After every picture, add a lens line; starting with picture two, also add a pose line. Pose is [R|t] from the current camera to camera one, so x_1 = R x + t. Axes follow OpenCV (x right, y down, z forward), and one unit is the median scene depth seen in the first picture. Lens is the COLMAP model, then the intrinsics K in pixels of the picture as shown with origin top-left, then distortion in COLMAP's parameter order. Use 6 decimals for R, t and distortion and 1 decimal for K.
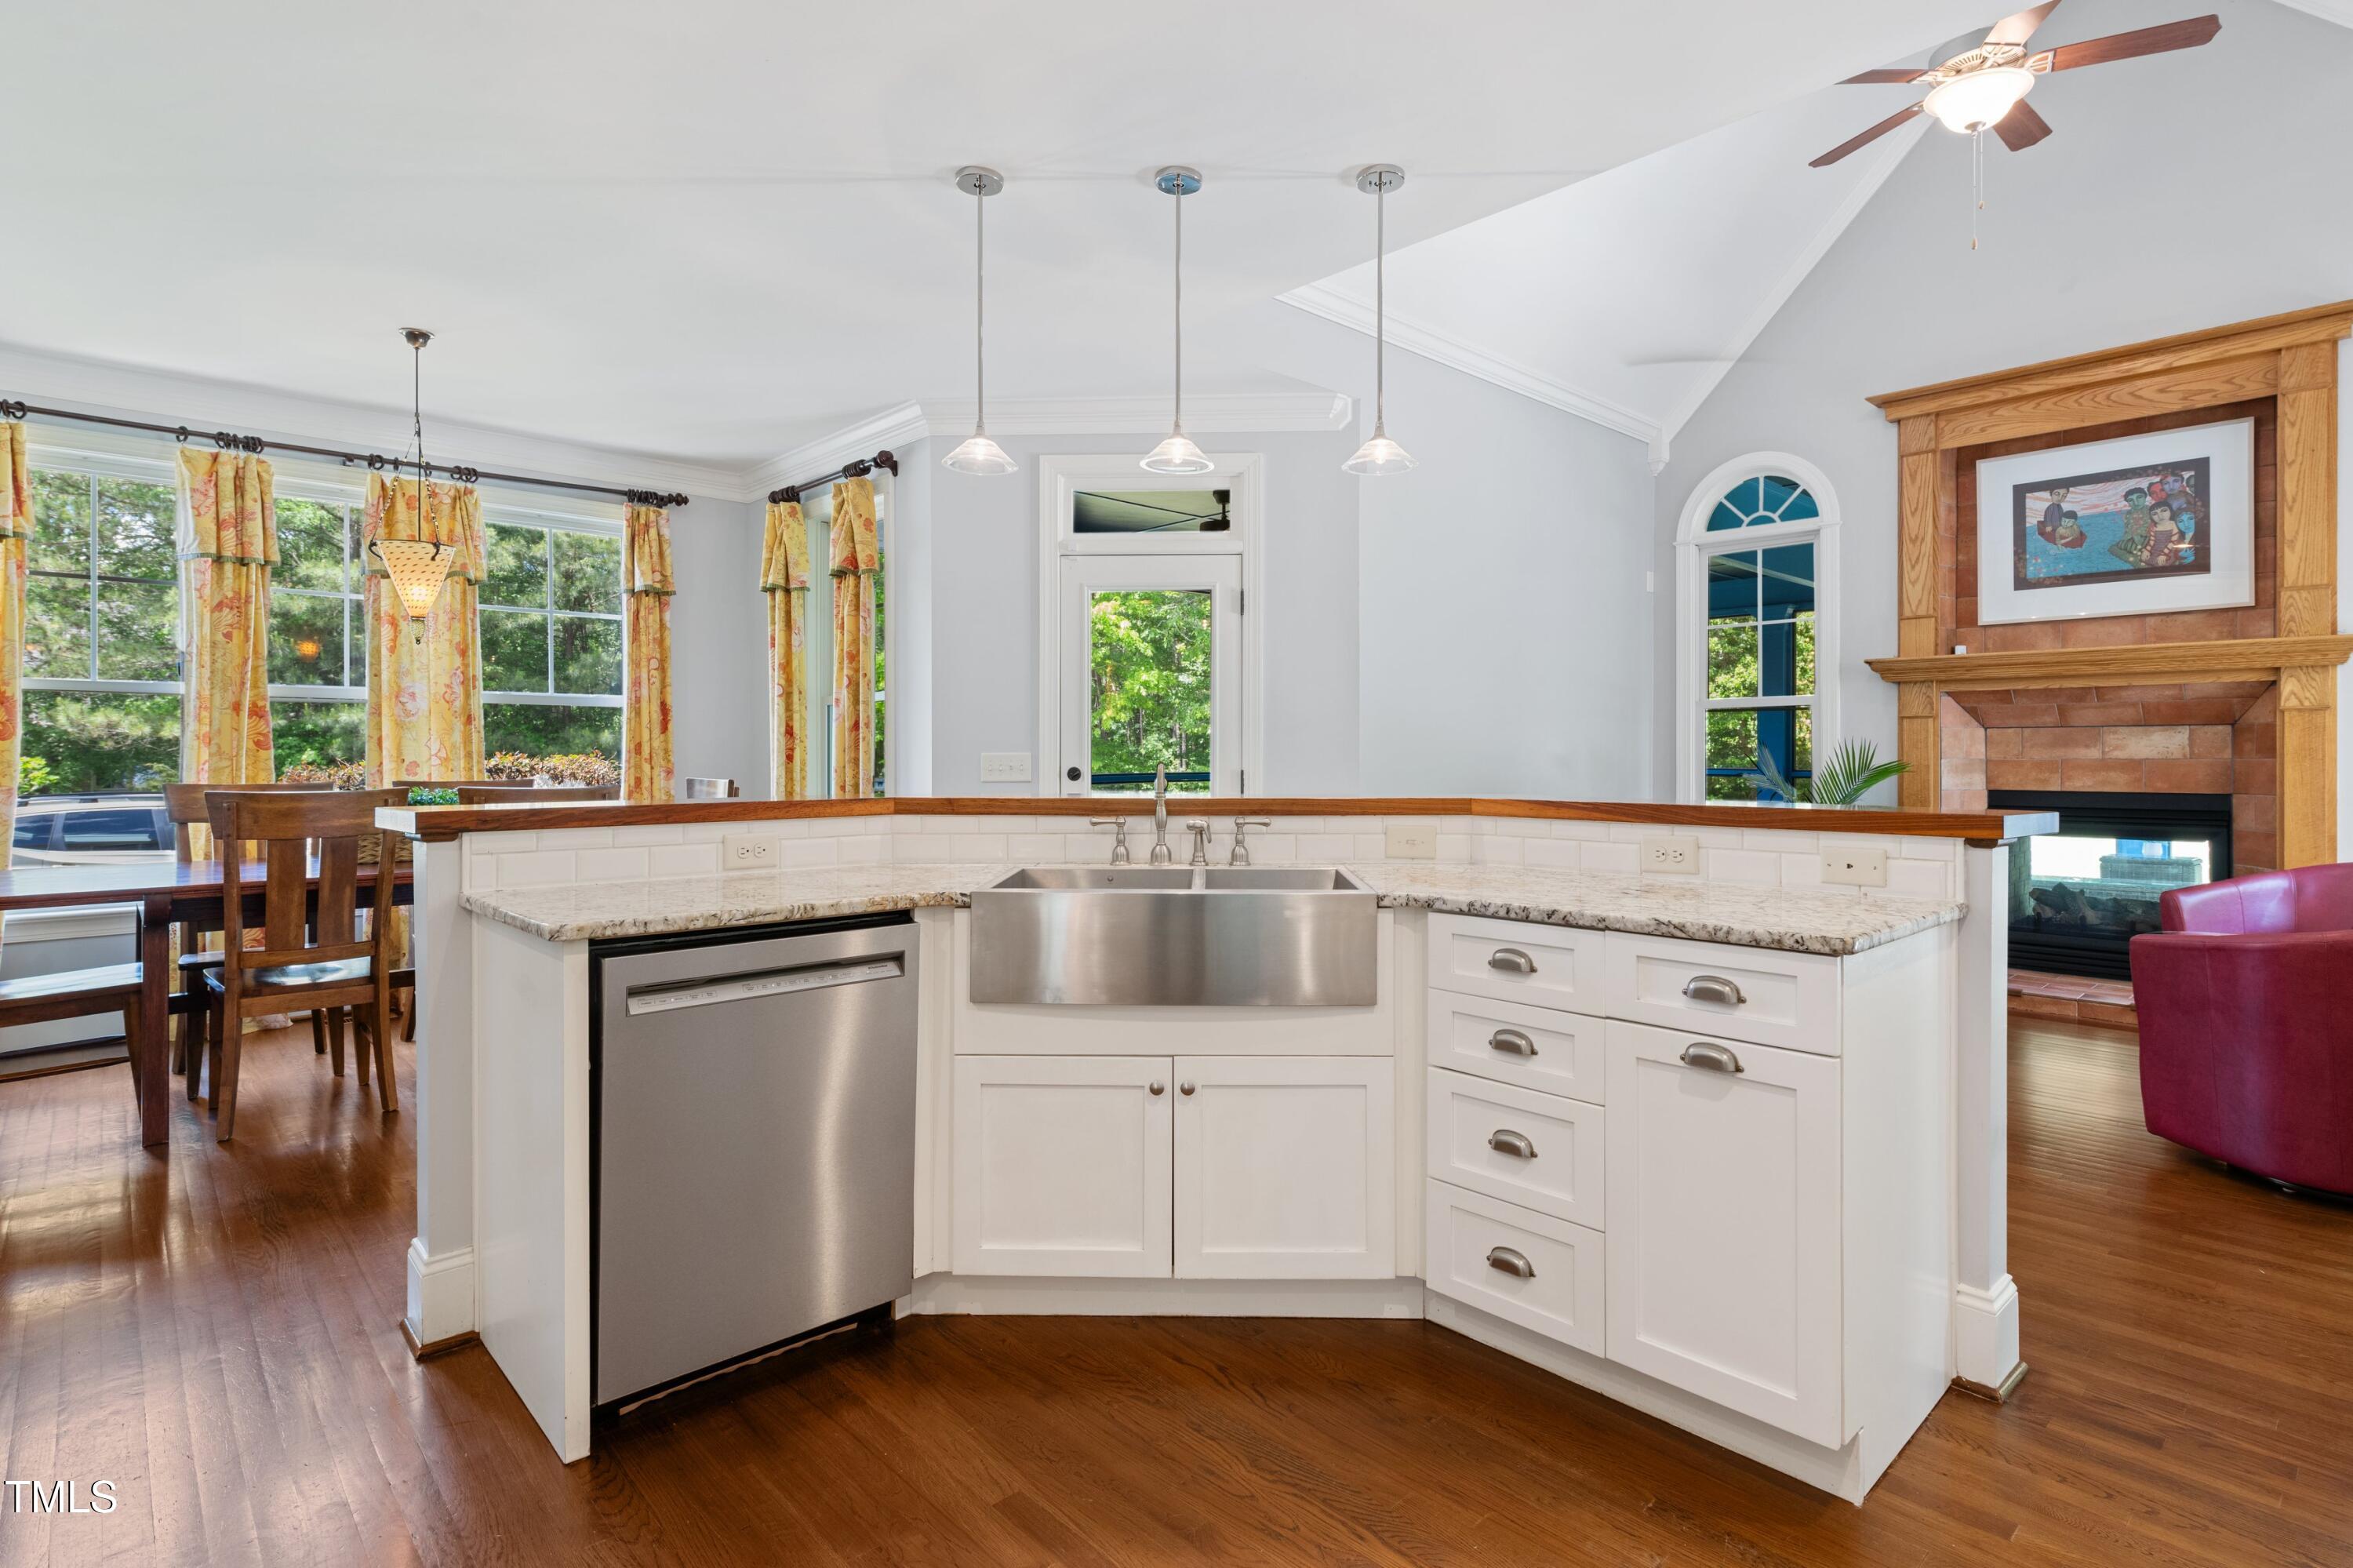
lens RADIAL K [[1169.3, 0, 1186.7], [0, 1169.3, 757.3], [0, 0, 1]] dist [0.013158, -0.005065]
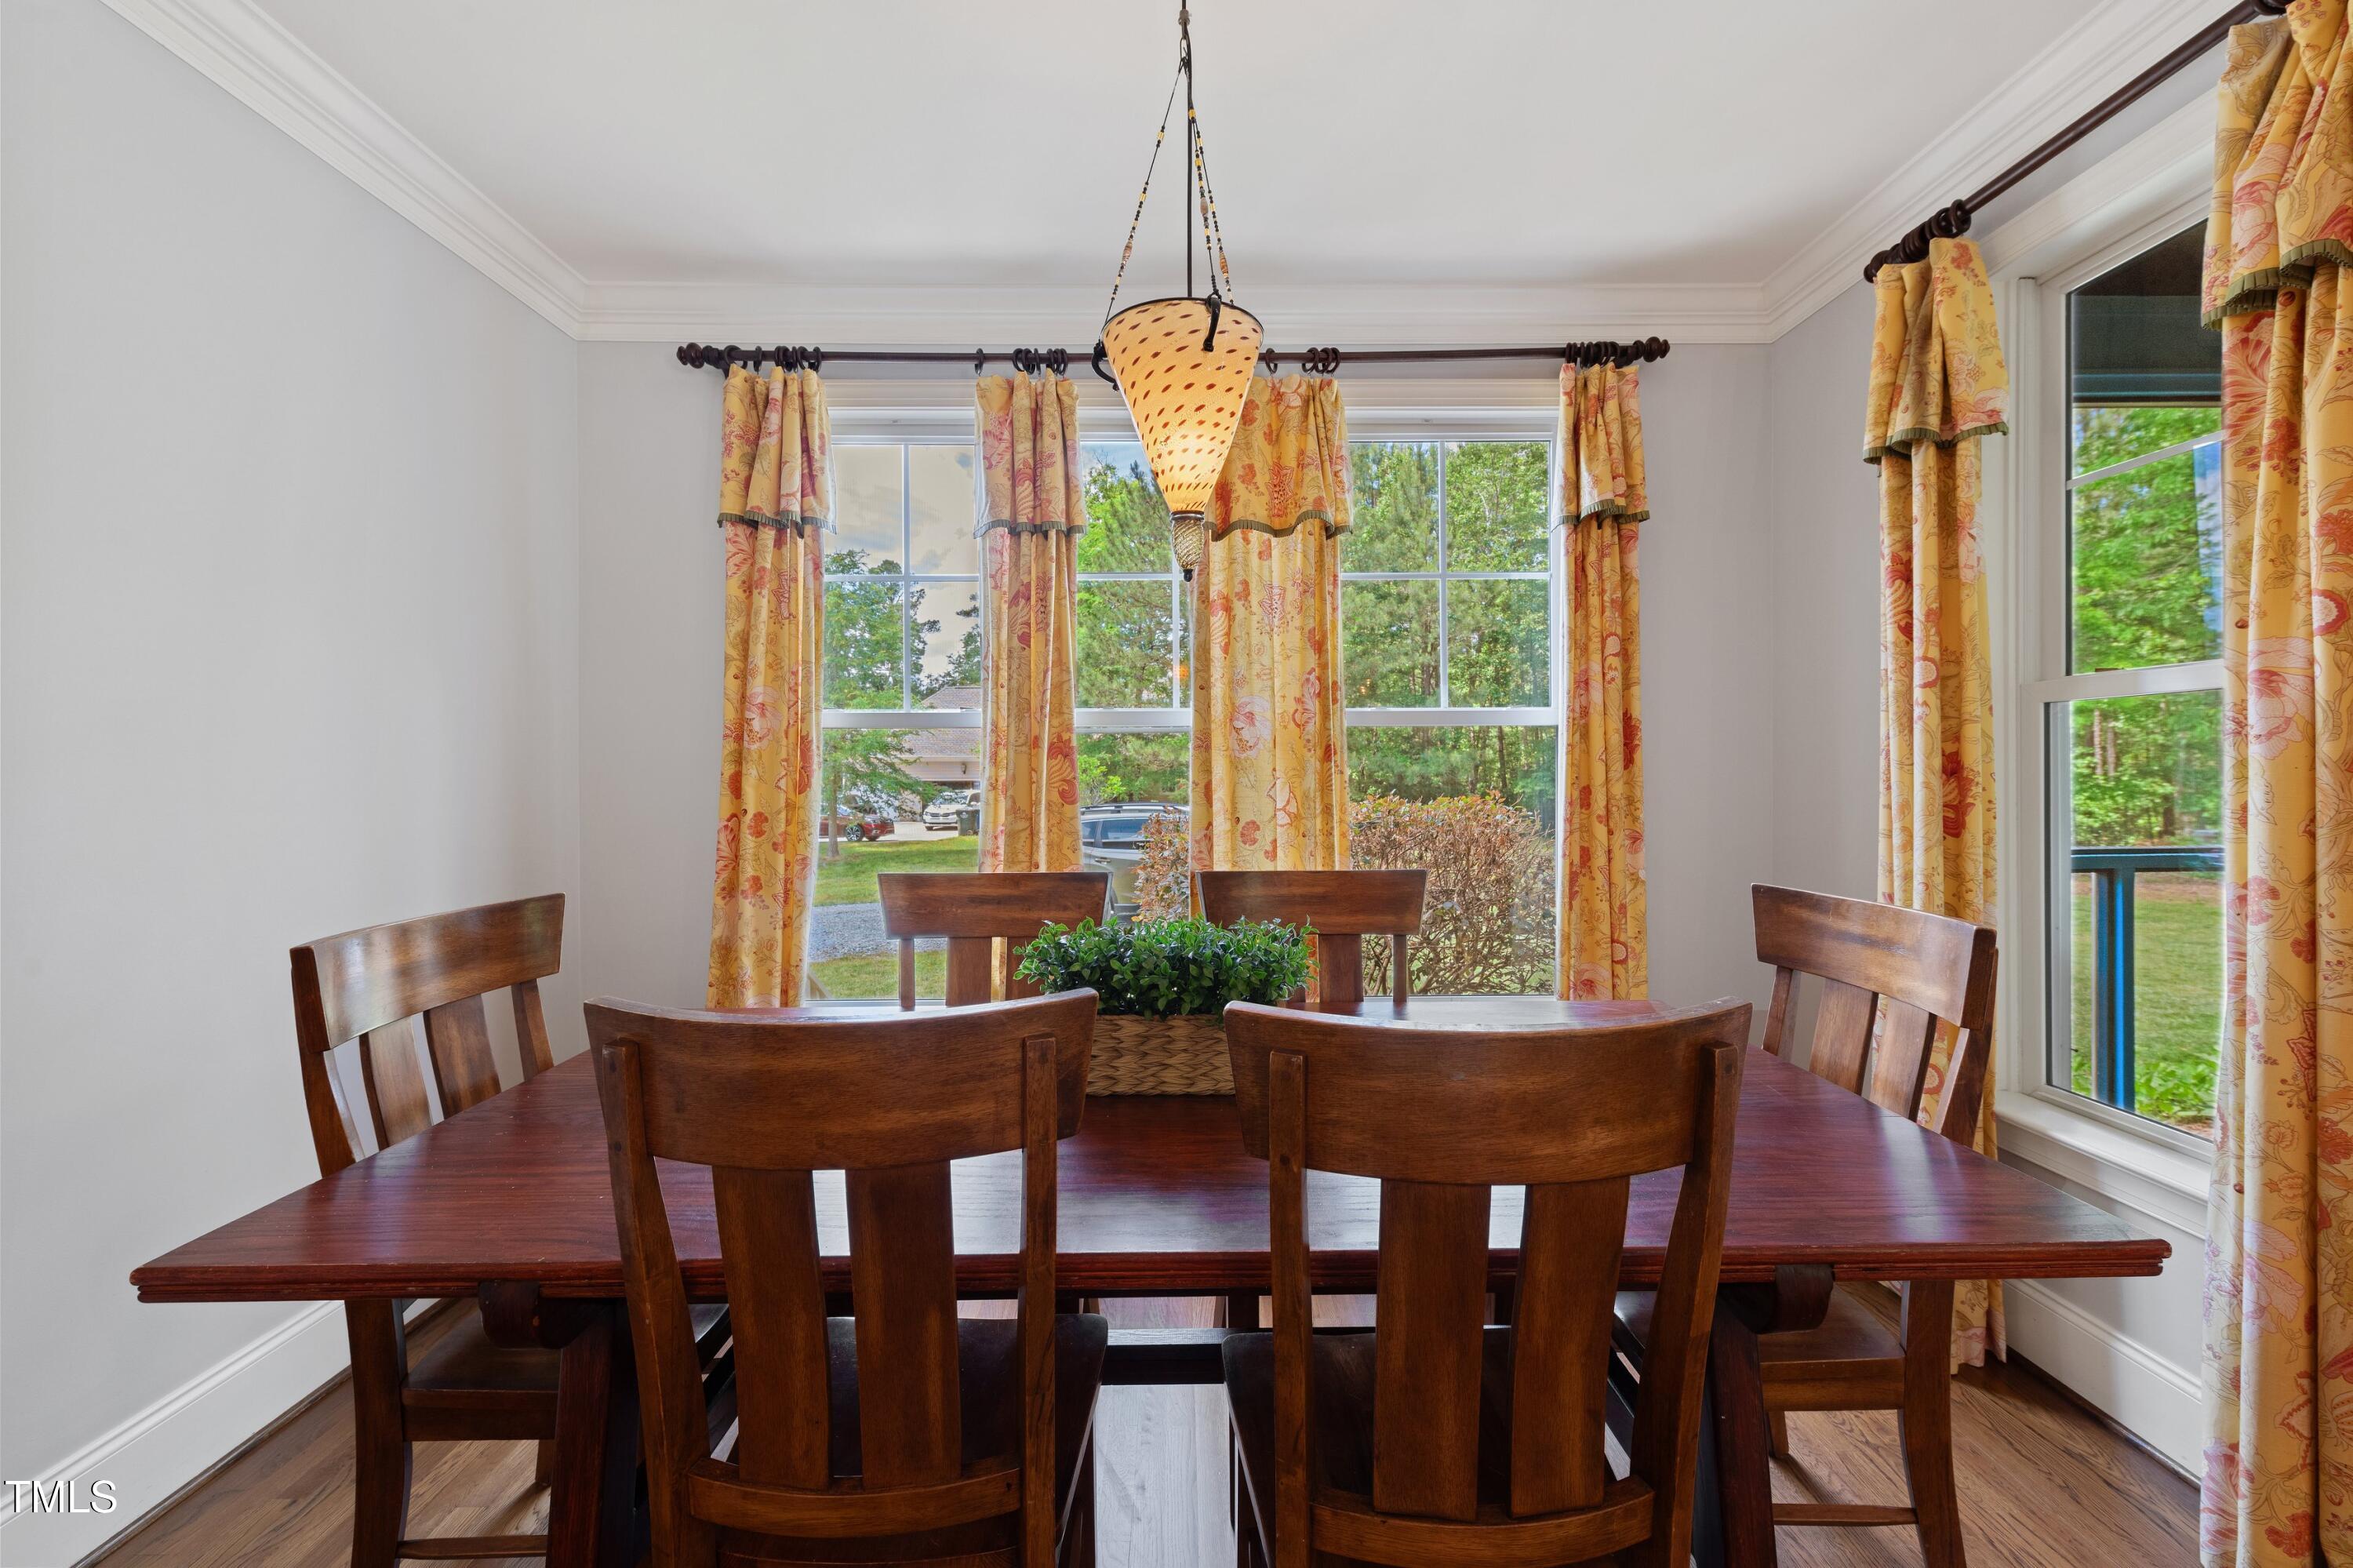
lens RADIAL K [[906.2, 0, 1190.2], [0, 906.2, 773.8], [0, 0, 1]] dist [0.006947, -0.001561]
pose [[0.741404, -0.000863, -0.671059, -0.346977], [0.004774, 0.999981, 0.003988, -0.023652], [0.671042, -0.006160, 0.741393, 0.602025]]
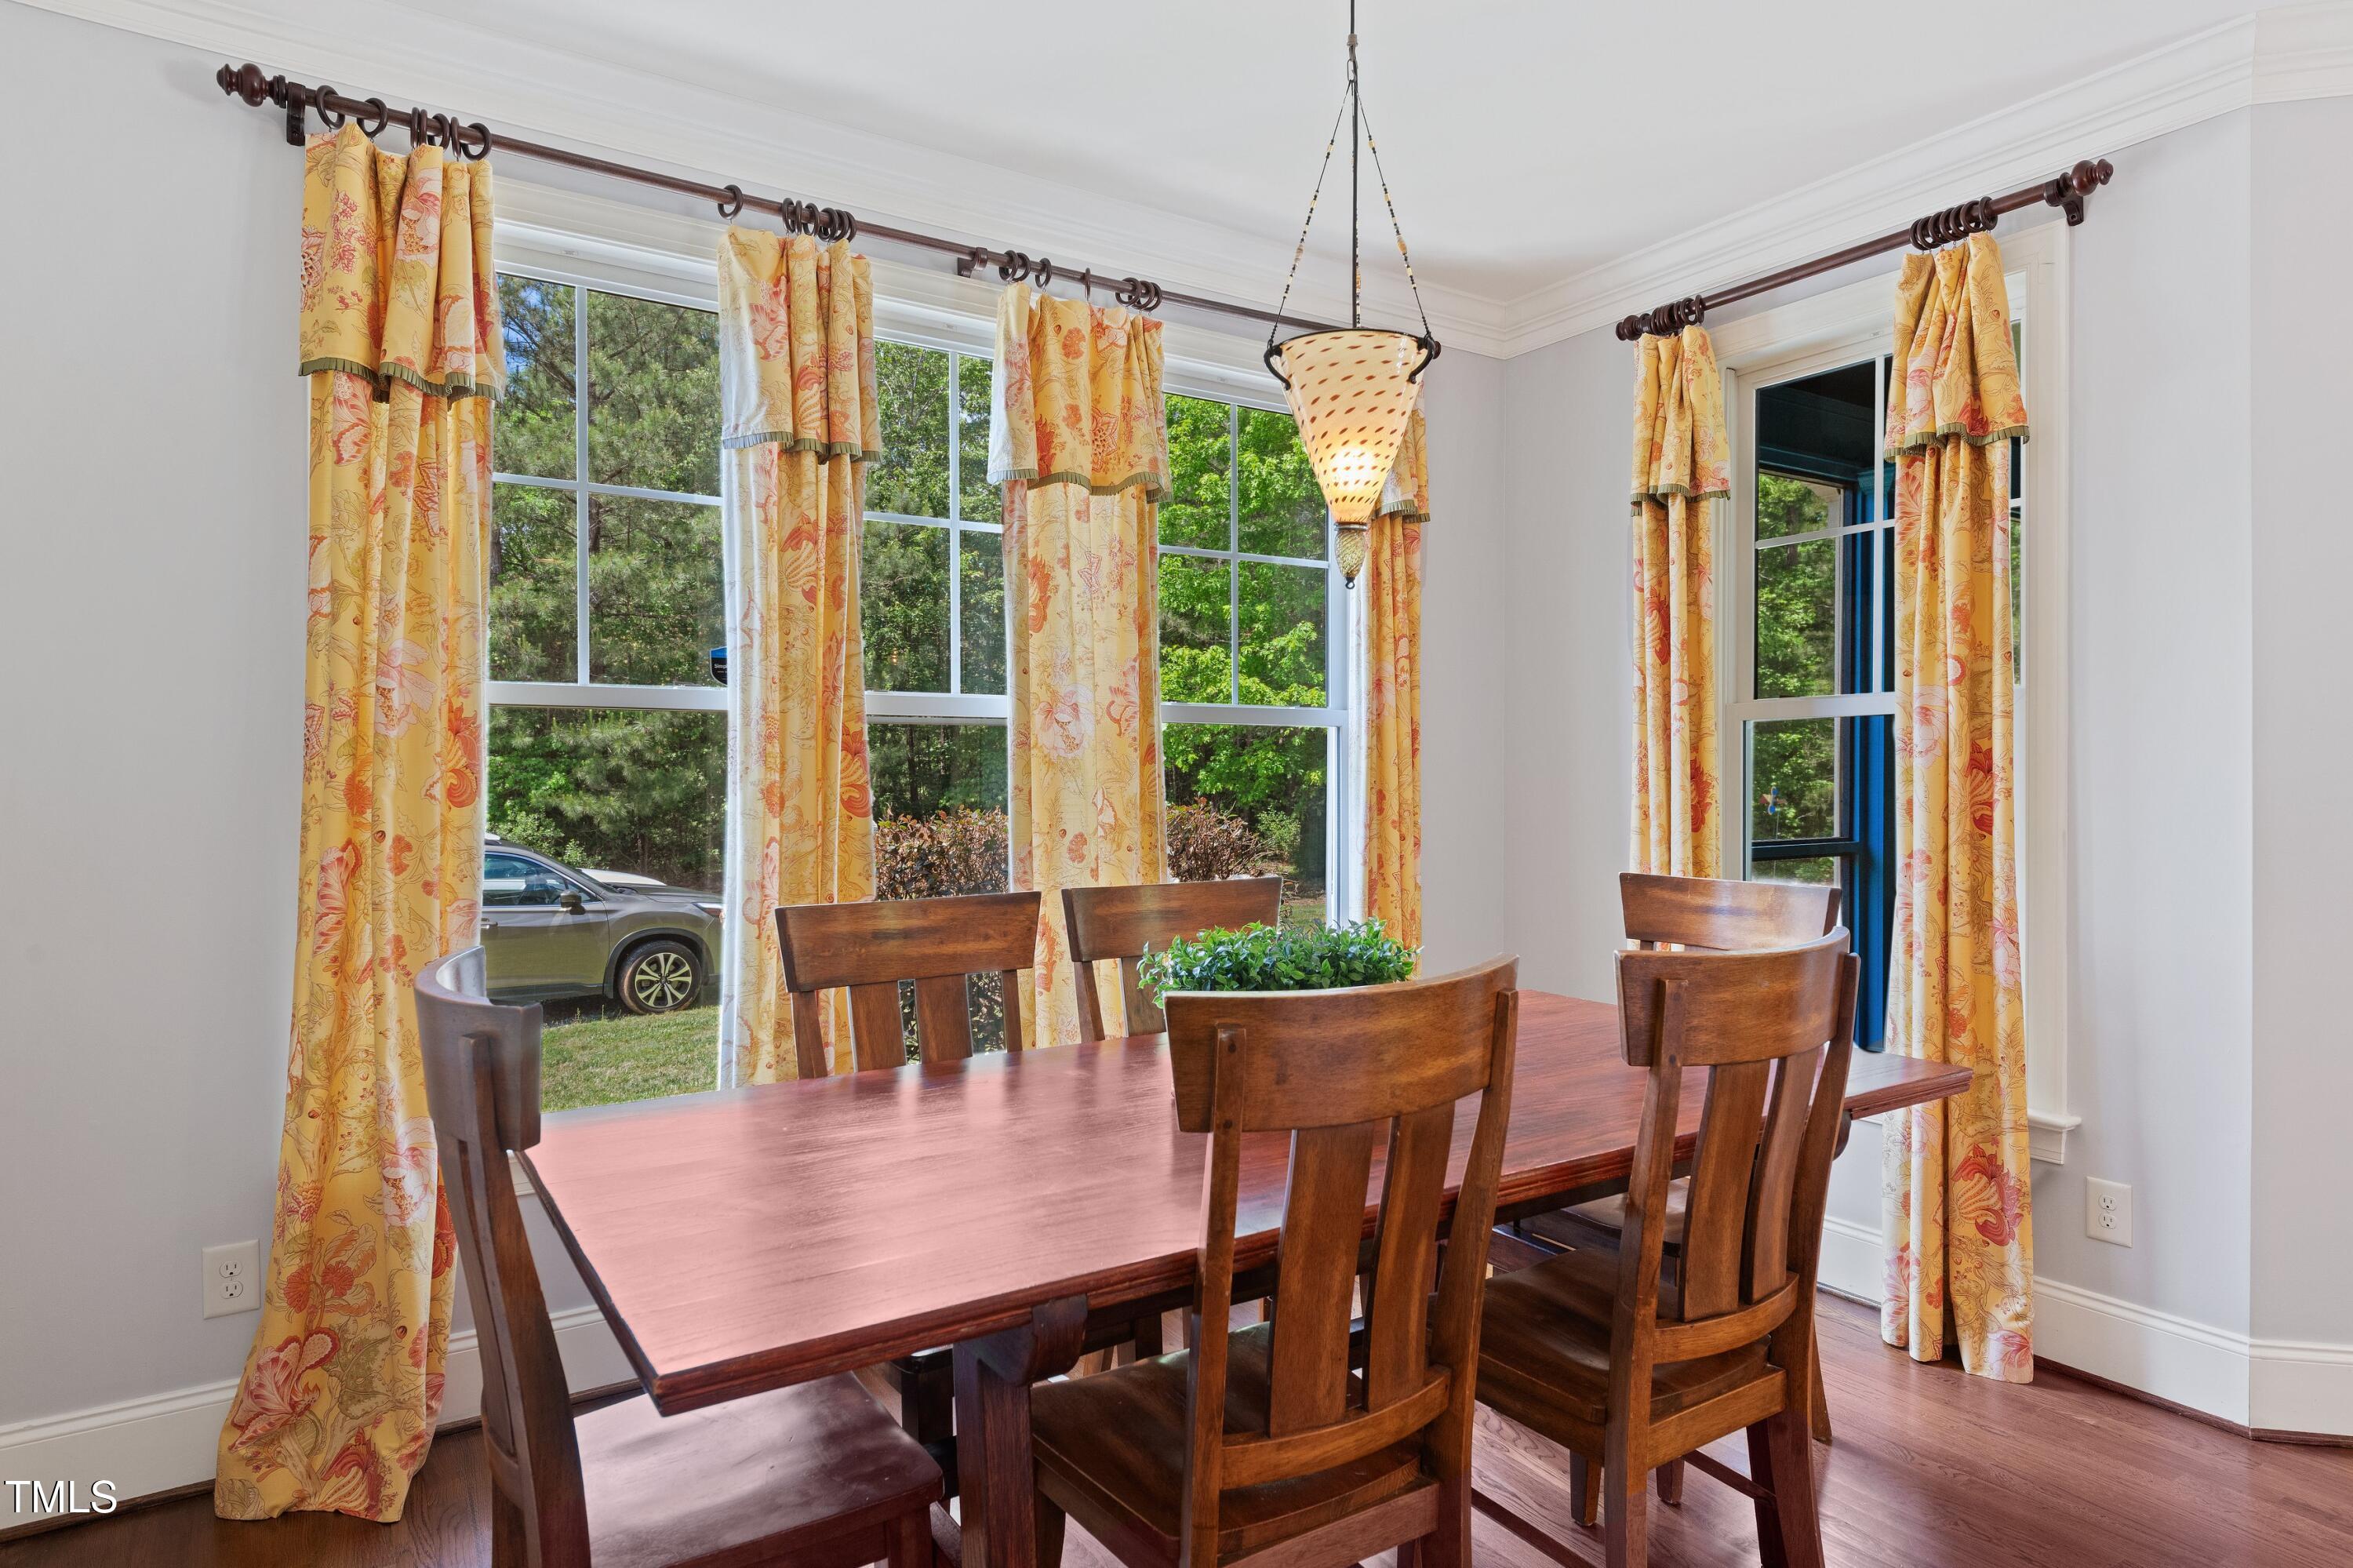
lens RADIAL K [[1346.0, 0, 1182.3], [0, 1346.0, 785.4], [0, 0, 1]] dist [0.018109, -0.002425]
pose [[0.985447, 0.001049, -0.169982, -0.497148], [0.000505, 0.999958, 0.009101, -0.023349], [0.169984, -0.009055, 0.985405, 0.401322]]
